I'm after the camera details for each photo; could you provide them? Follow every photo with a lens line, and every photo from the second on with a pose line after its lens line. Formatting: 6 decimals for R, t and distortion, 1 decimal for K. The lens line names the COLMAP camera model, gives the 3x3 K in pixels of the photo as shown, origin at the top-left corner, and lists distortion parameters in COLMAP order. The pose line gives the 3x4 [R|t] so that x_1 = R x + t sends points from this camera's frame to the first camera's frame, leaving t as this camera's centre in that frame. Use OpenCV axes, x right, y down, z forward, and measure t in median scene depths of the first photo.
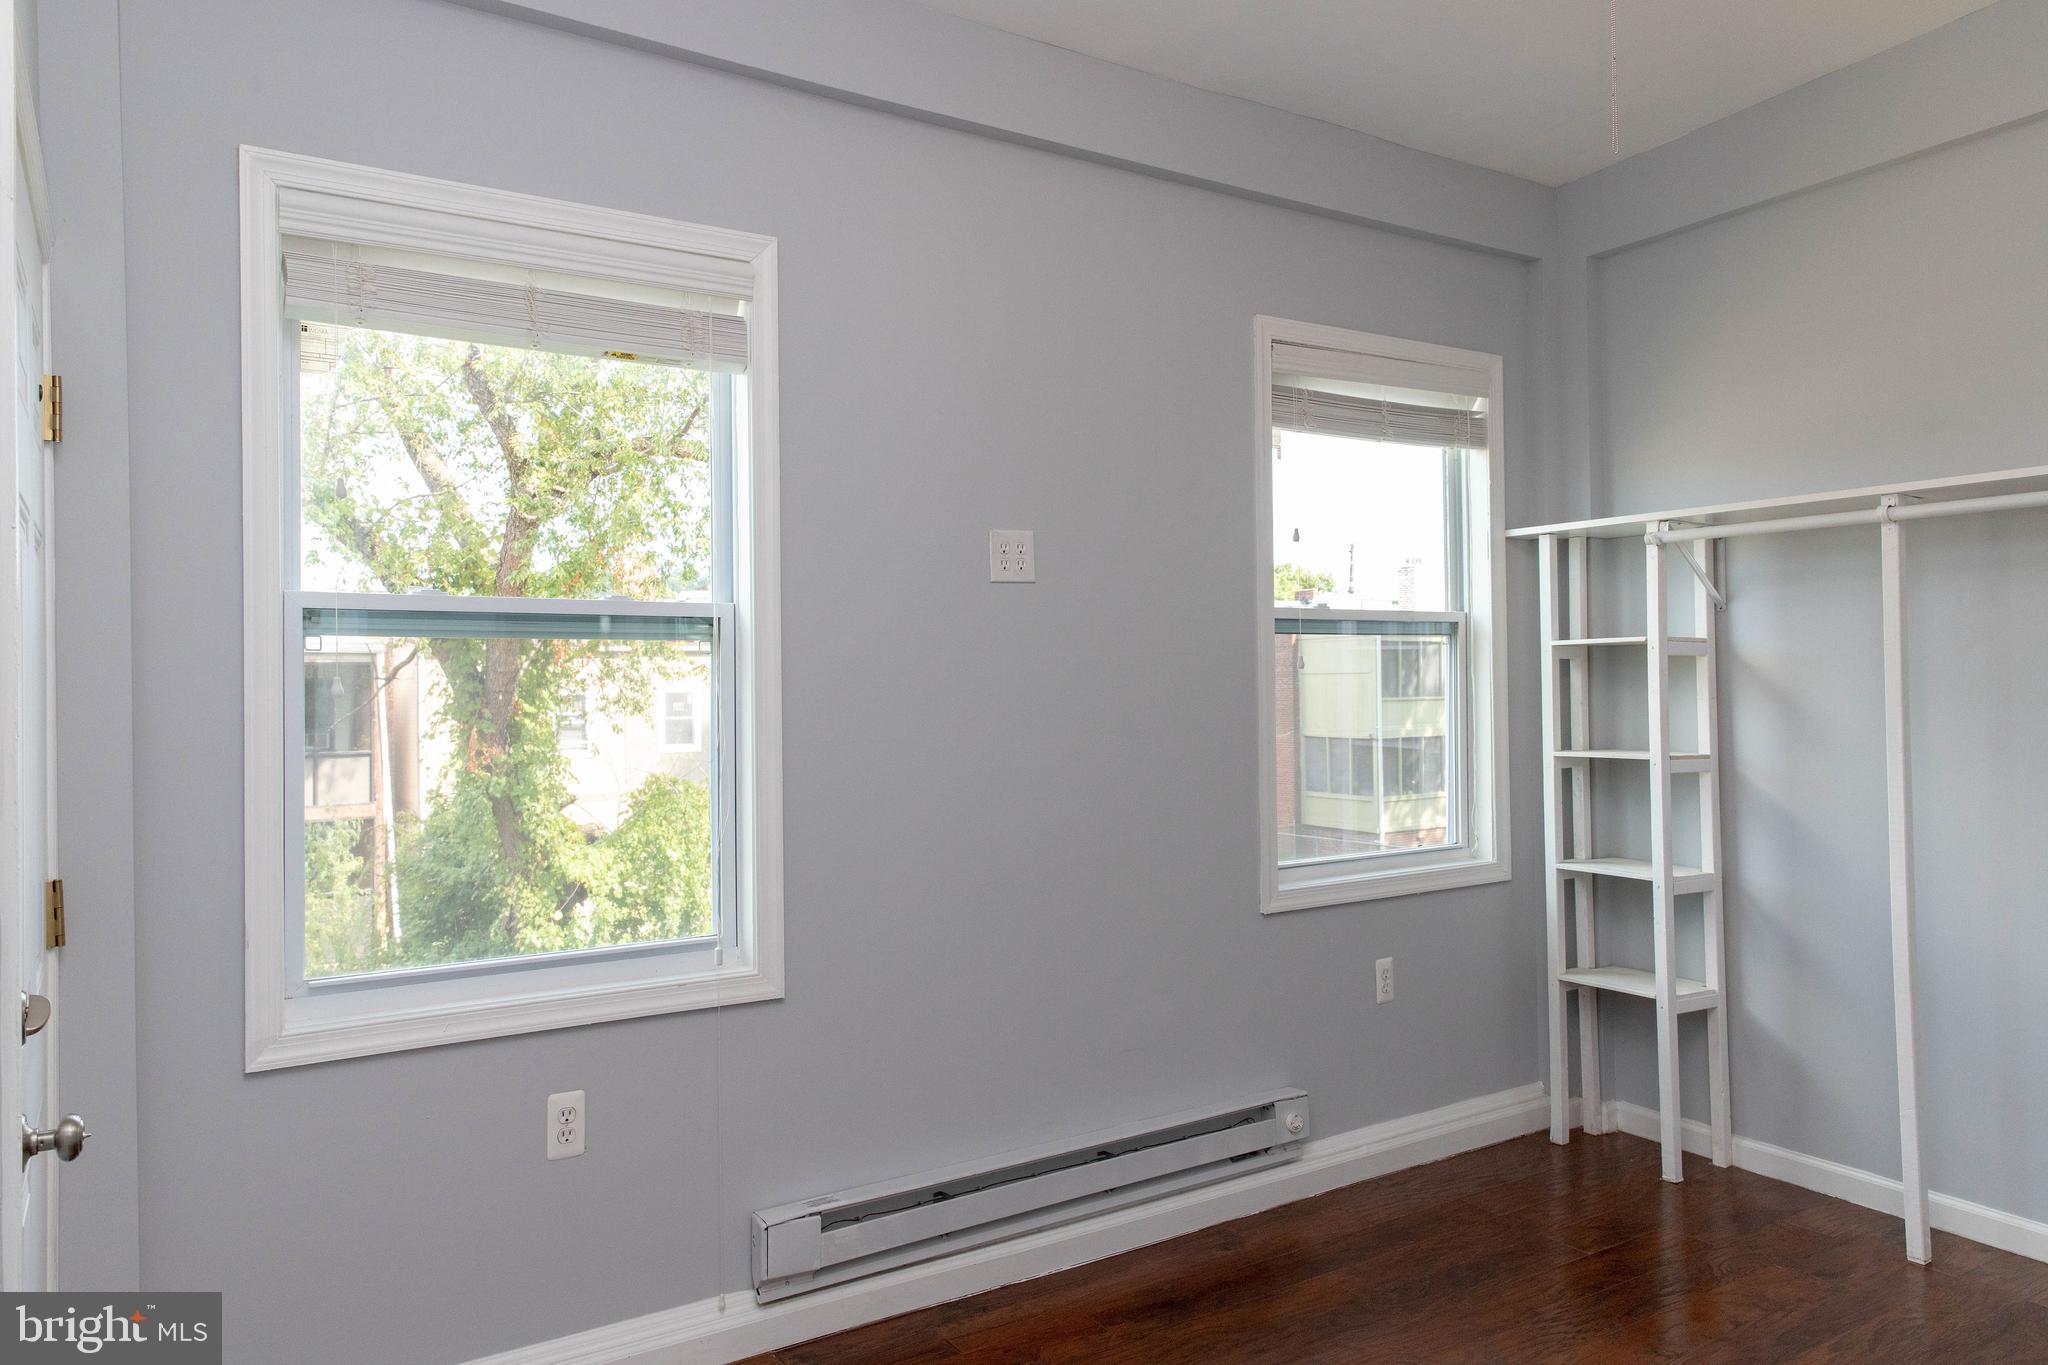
lens RADIAL K [[1414.9, 0, 1028.4], [0, 1414.9, 679.2], [0, 0, 1]] dist [0.028954, -0.014573]
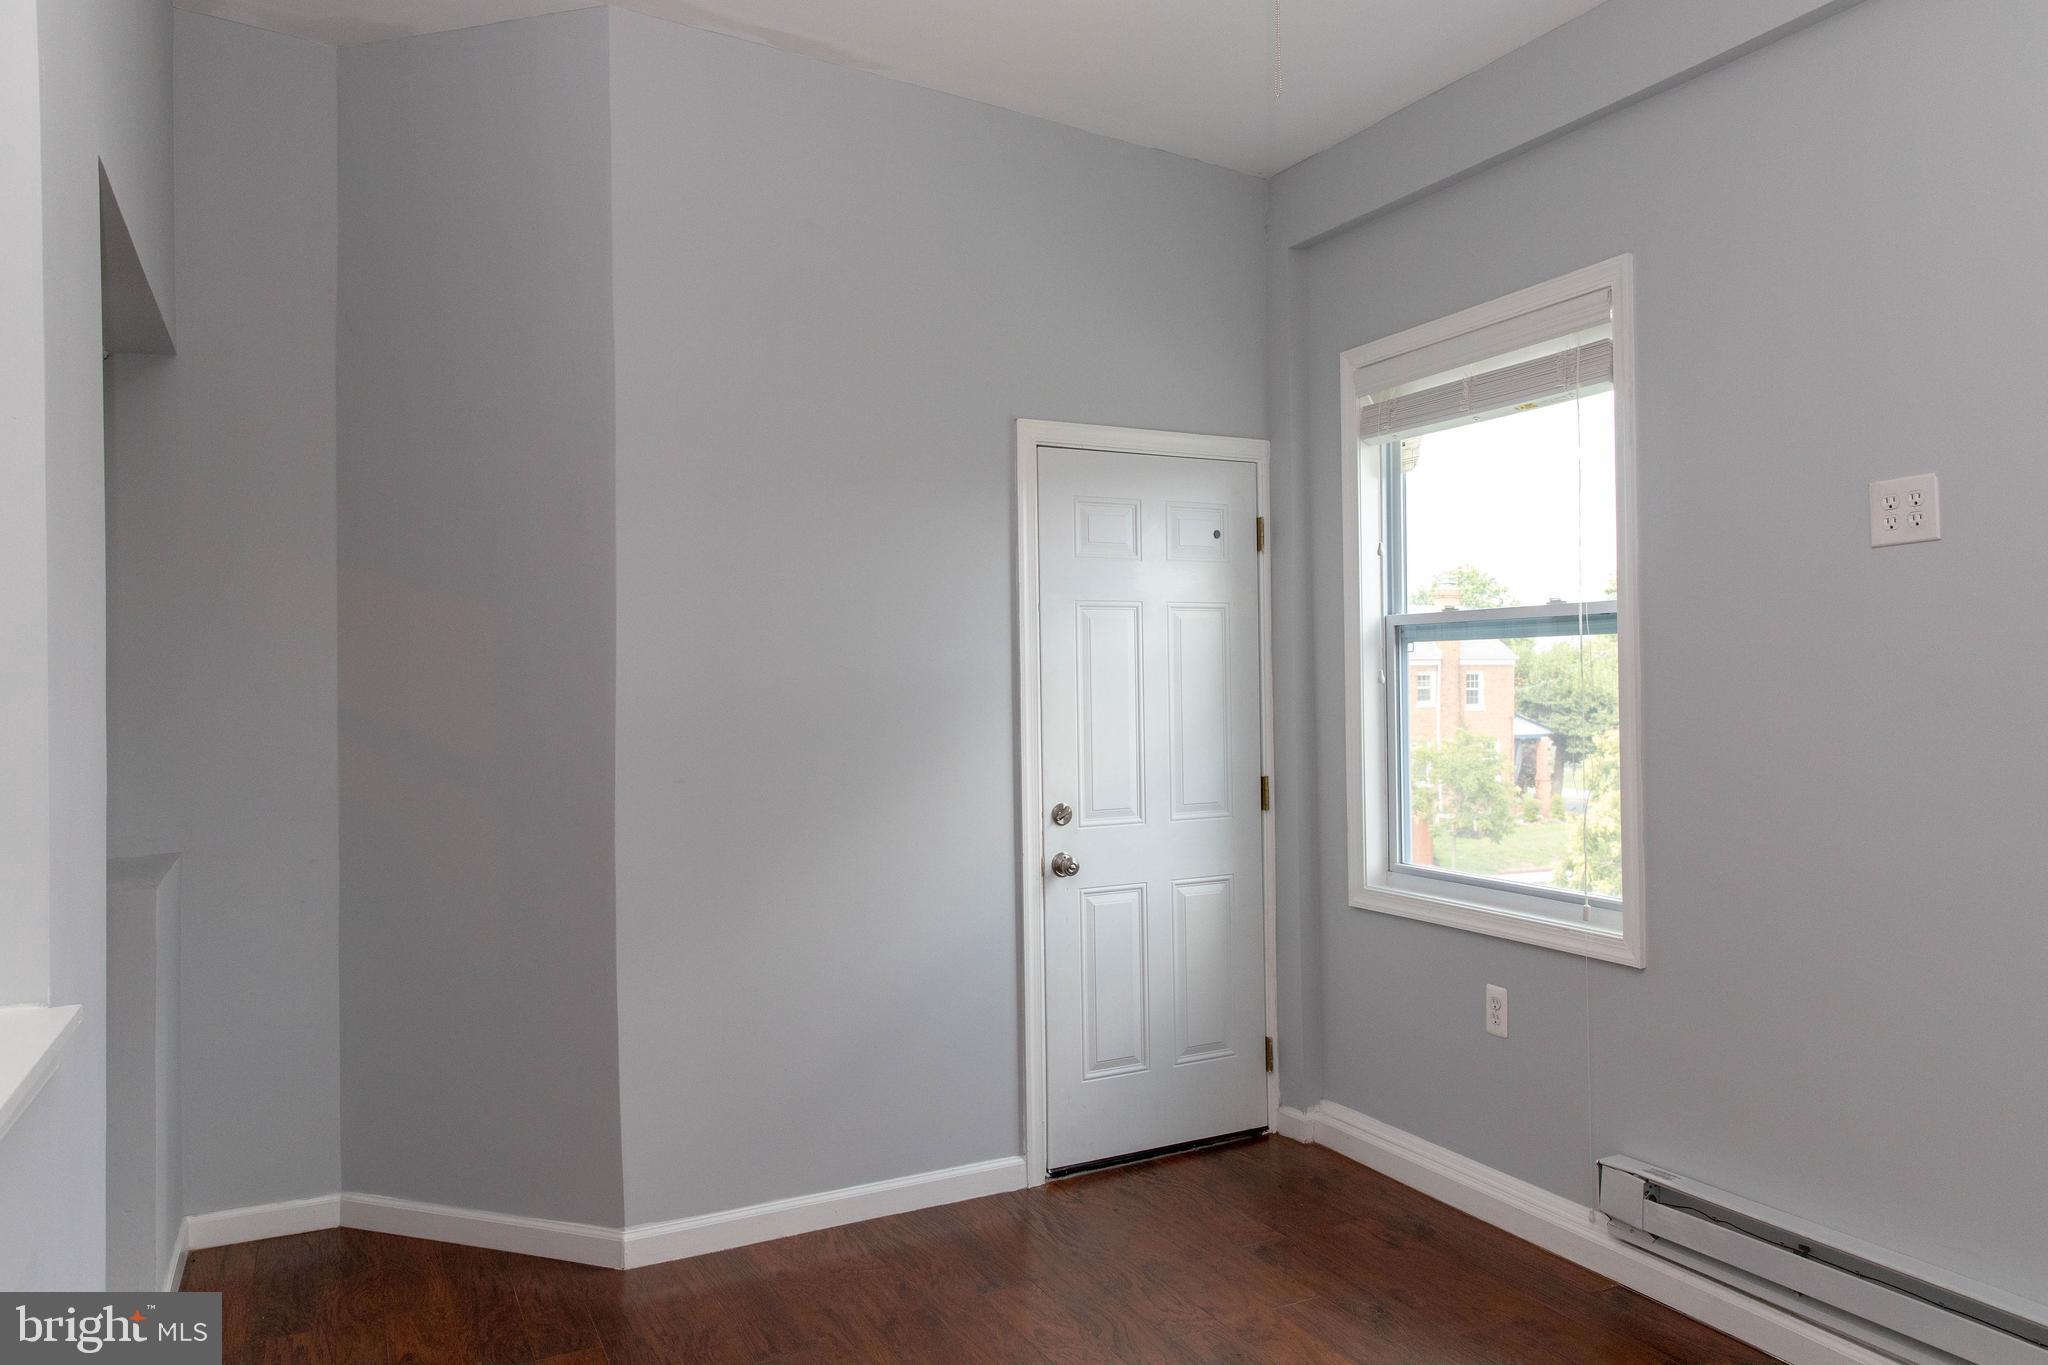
lens RADIAL K [[1414.9, 0, 1024.9], [0, 1414.9, 674.3], [0, 0, 1]] dist [0.028954, -0.014573]
pose [[-0.075849, 0.026376, -0.996770, 0.908241], [0.026223, 0.999357, 0.024449, -0.030768], [0.996774, -0.024284, -0.076492, 0.630260]]
